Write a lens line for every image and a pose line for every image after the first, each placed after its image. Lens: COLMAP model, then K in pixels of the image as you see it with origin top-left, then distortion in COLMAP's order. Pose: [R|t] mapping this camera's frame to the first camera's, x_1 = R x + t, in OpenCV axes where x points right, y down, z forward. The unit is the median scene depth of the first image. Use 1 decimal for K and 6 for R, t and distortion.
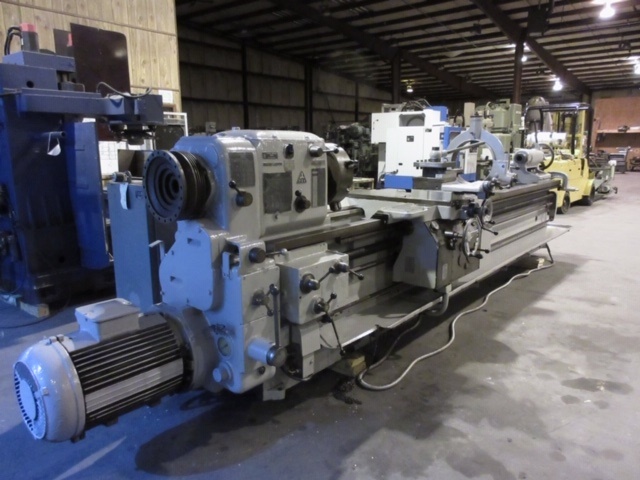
lens RADIAL K [[477.3, 0, 320.0], [0, 477.3, 240.0], [0, 0, 1]] dist [0.006529, 0.002736]
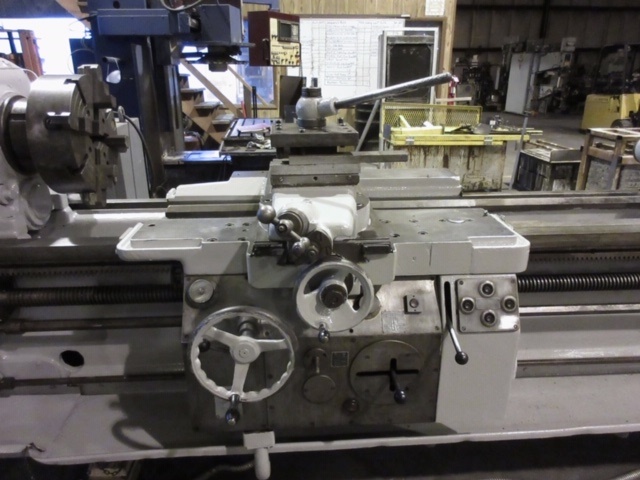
lens RADIAL K [[477.3, 0, 320.0], [0, 477.3, 240.0], [0, 0, 1]] dist [0.006529, 0.002736]
pose [[0.690056, 0.247869, -0.679988, 0.146603], [-0.142718, 0.967681, 0.207908, -0.043476], [0.709545, -0.046421, 0.703129, 0.201990]]
